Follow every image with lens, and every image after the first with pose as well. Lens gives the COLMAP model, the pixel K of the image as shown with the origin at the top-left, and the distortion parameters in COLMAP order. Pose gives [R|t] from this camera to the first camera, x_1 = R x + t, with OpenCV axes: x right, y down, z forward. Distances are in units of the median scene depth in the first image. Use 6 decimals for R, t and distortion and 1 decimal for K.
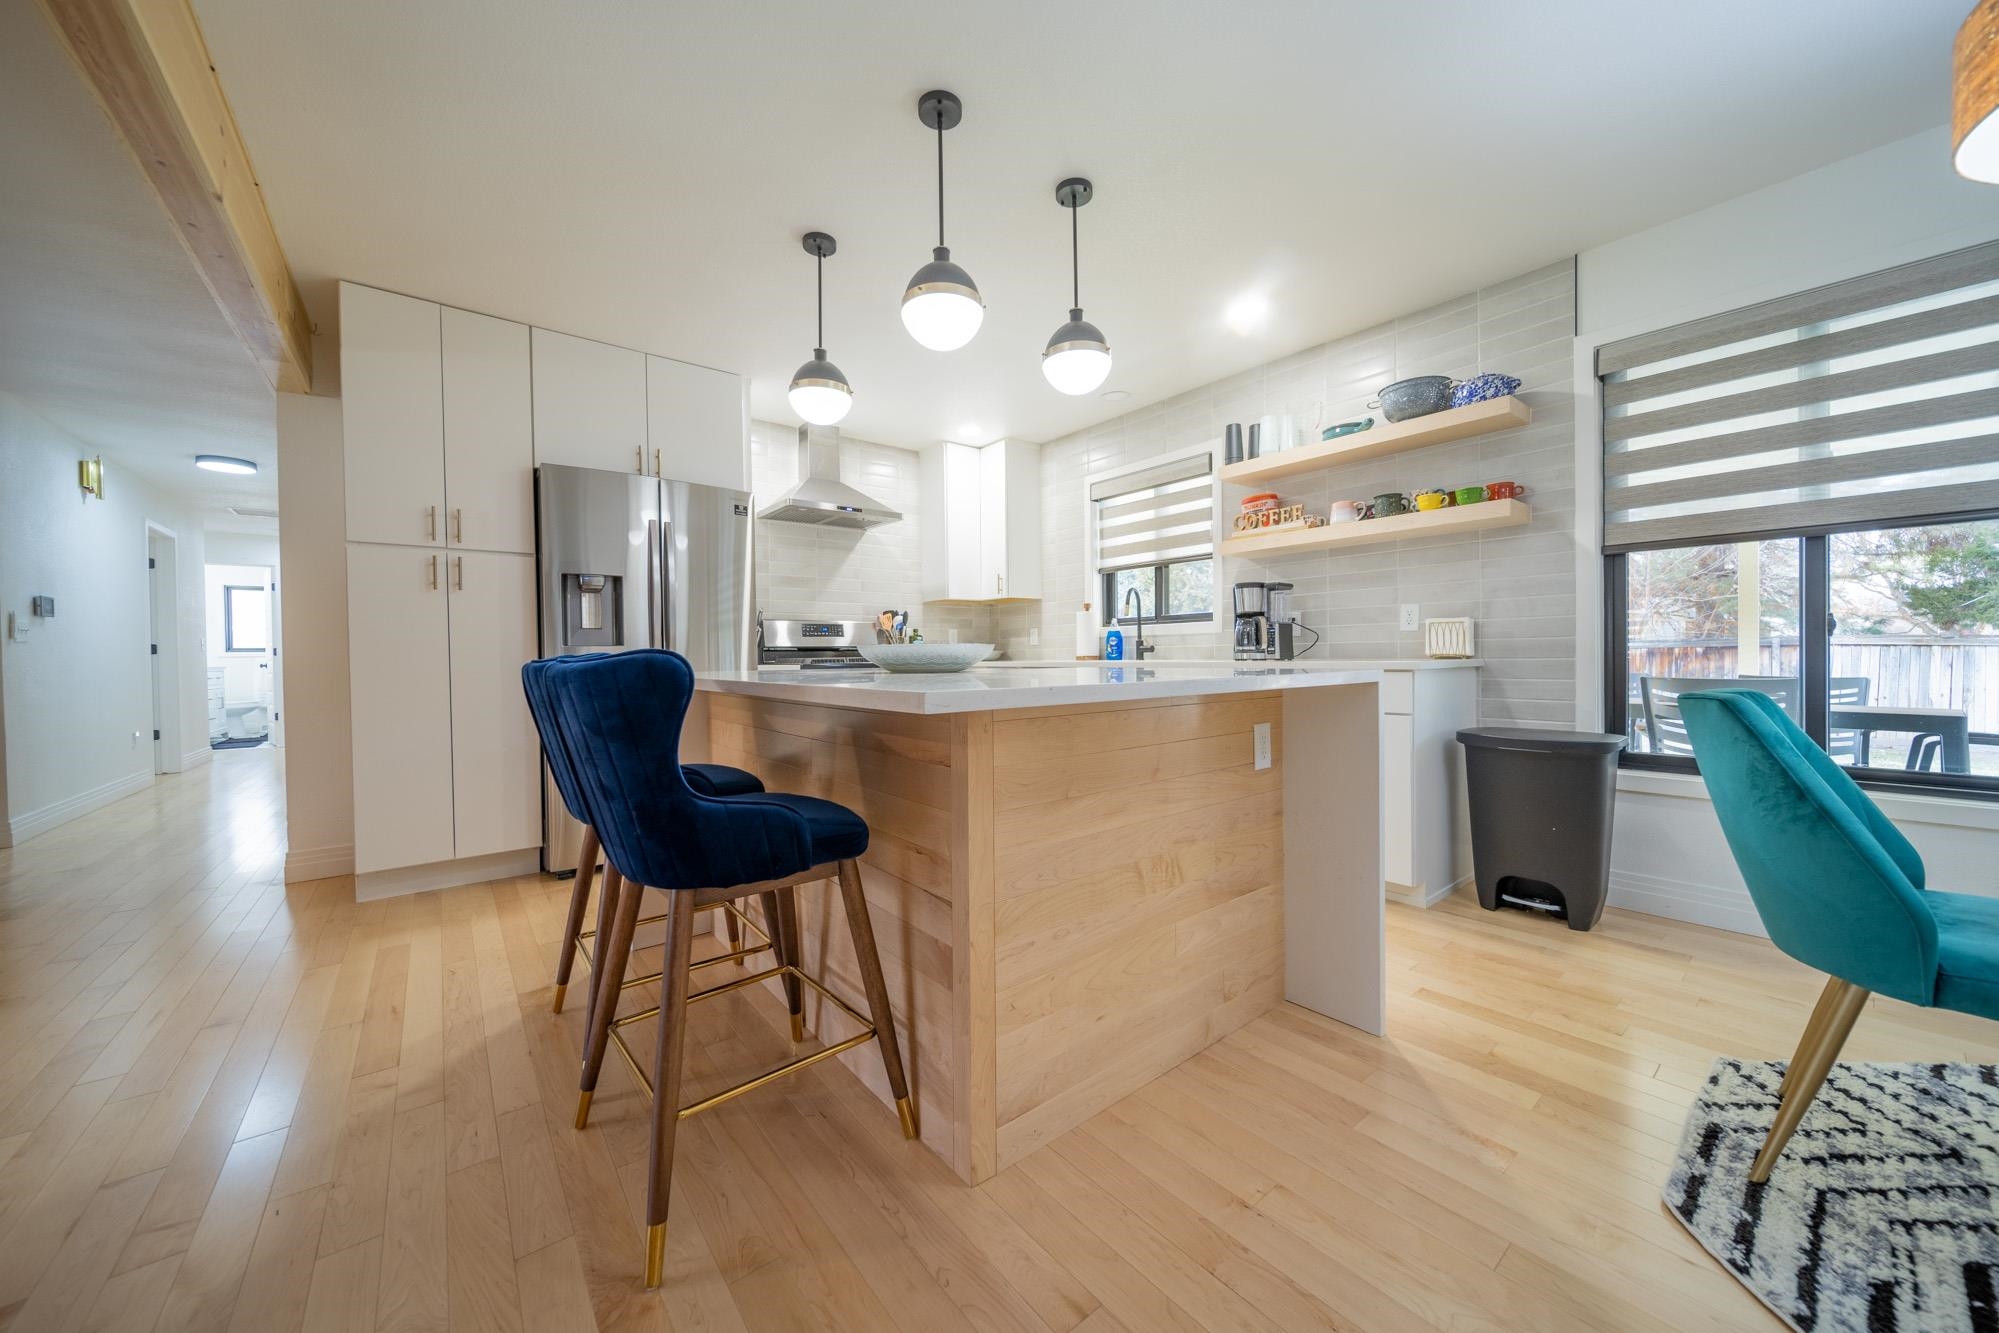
lens RADIAL K [[700.9, 0, 1001.5], [0, 700.9, 664.9], [0, 0, 1]] dist [-0.001628, -0.000043]
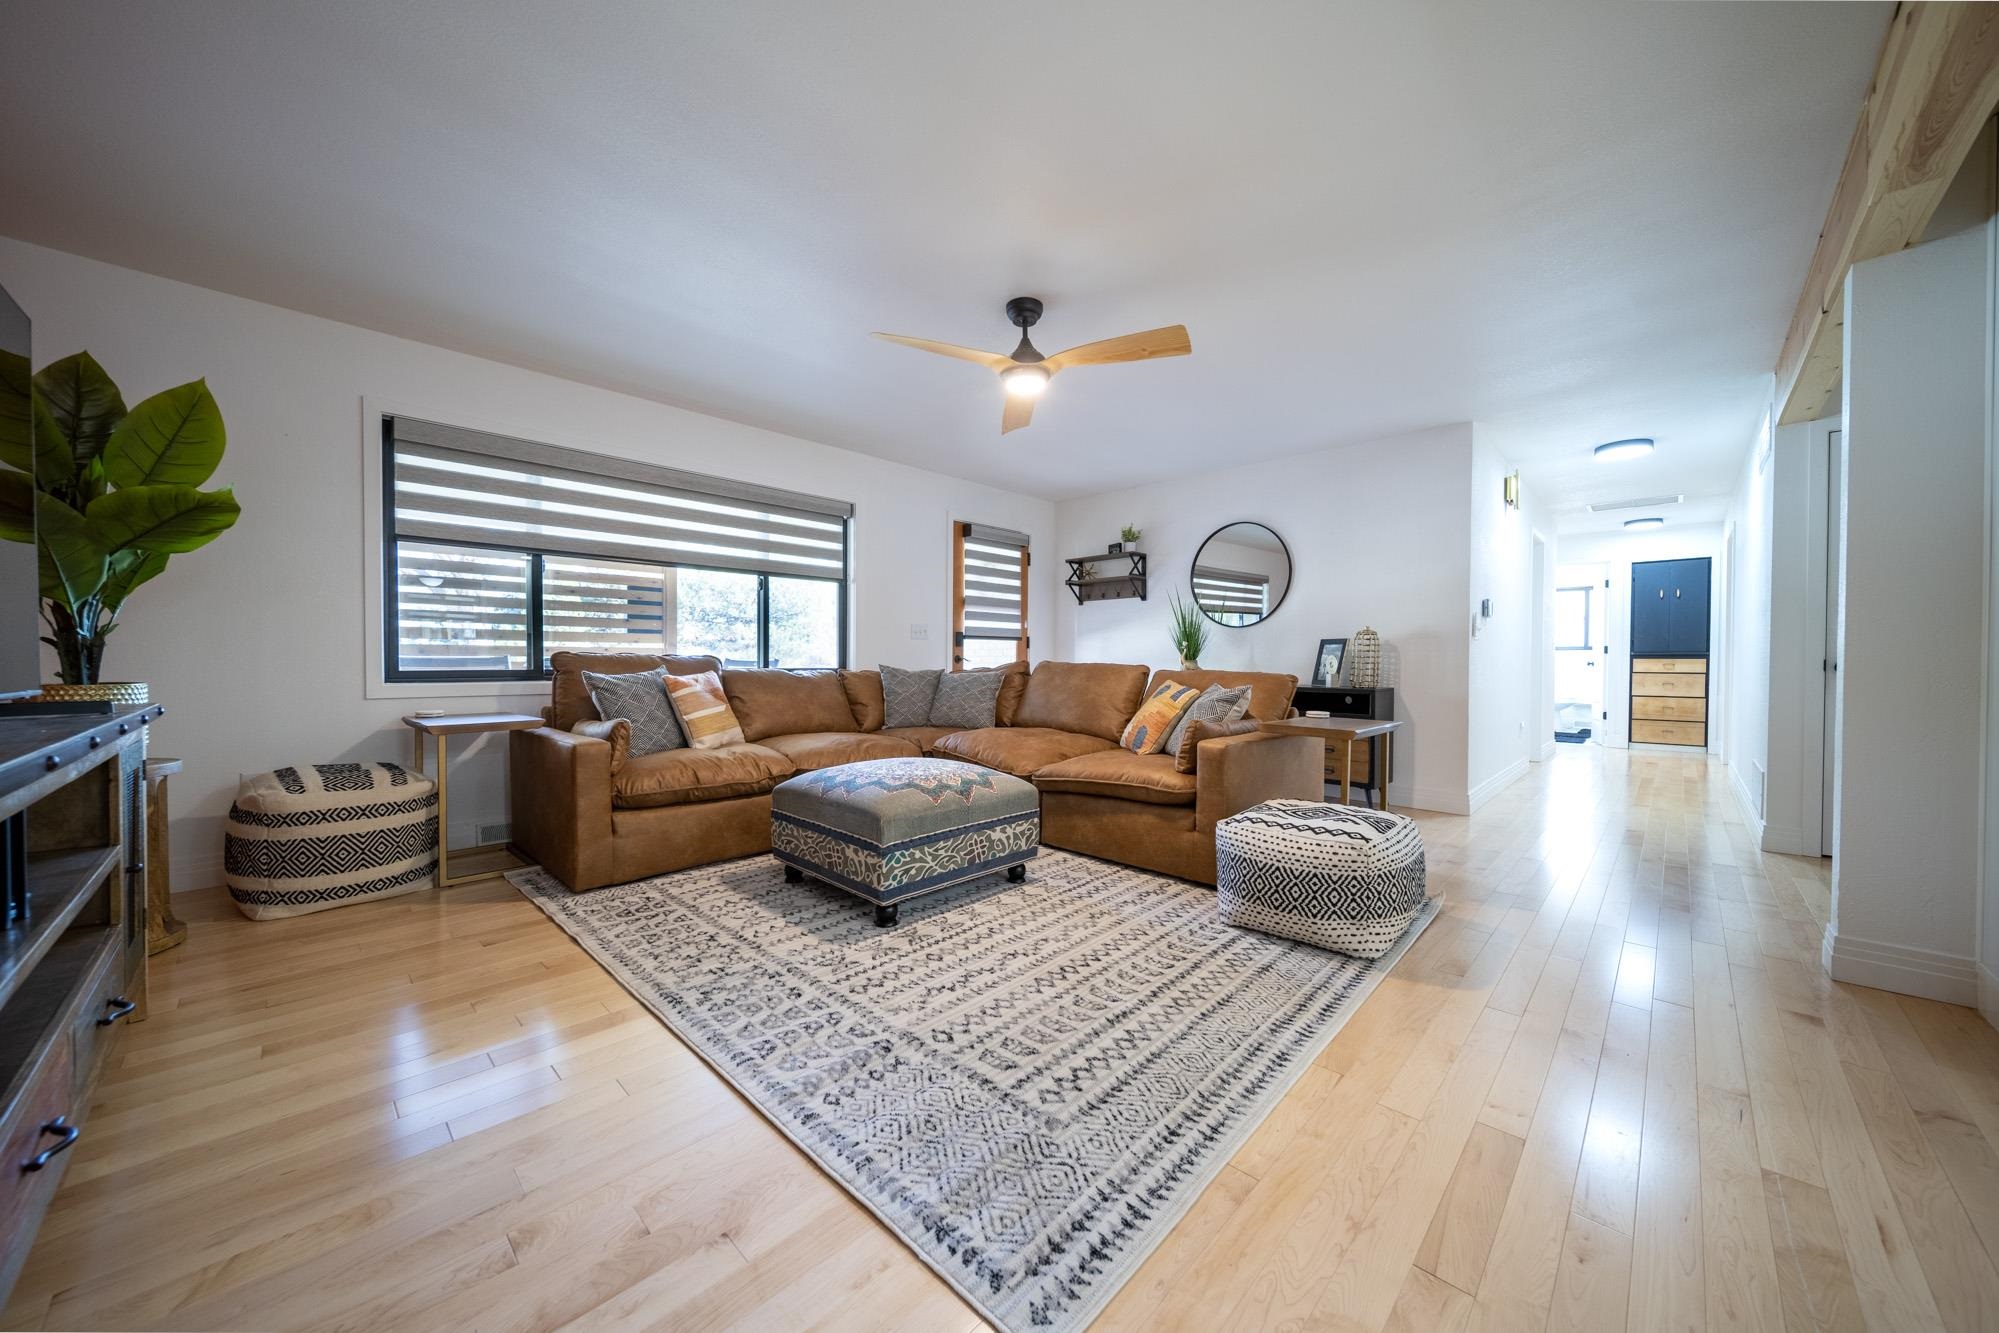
lens RADIAL K [[700.9, 0, 1001.5], [0, 700.9, 664.9], [0, 0, 1]] dist [-0.001628, -0.000043]
pose [[0.126197, 0.018874, -0.991826, -0.518364], [-0.018944, 0.999683, 0.016613, 0.007262], [0.991824, 0.016693, 0.126514, 0.101511]]
